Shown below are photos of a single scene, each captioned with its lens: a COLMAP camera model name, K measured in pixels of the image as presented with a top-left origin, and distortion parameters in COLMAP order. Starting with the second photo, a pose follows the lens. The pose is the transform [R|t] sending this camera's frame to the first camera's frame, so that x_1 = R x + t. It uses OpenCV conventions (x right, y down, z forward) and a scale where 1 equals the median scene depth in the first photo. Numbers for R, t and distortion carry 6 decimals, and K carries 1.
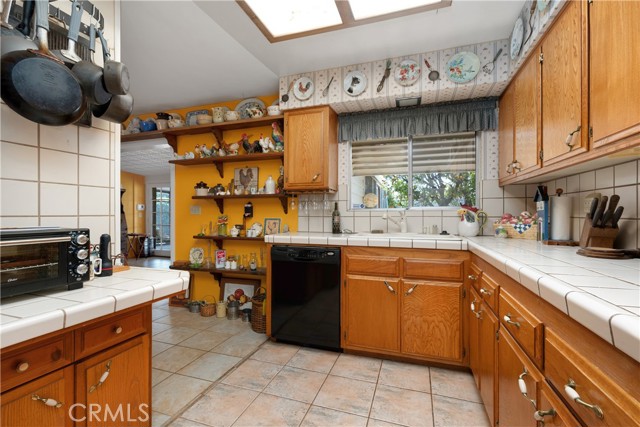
lens RADIAL K [[280.1, 0, 323.5], [0, 280.1, 216.9], [0, 0, 1]] dist [-0.000395, 0.000144]
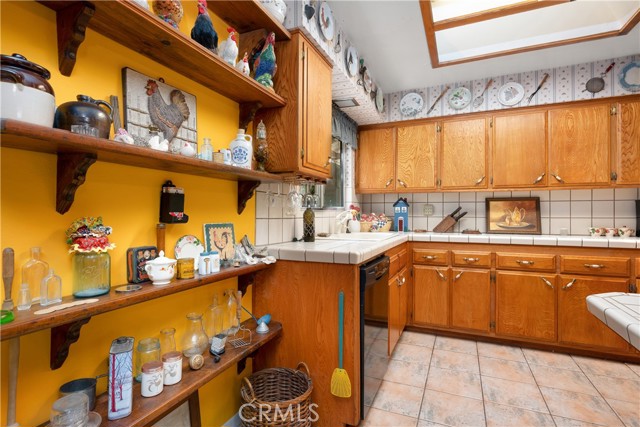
lens RADIAL K [[311.1, 0, 321.3], [0, 311.1, 211.8], [0, 0, 1]] dist [-0.003070, 0.001067]
pose [[0.100219, 0.004664, 0.994954, -0.923191], [0.001269, 0.999988, -0.004816, -0.015681], [-0.994965, 0.001746, 0.100212, 1.096224]]
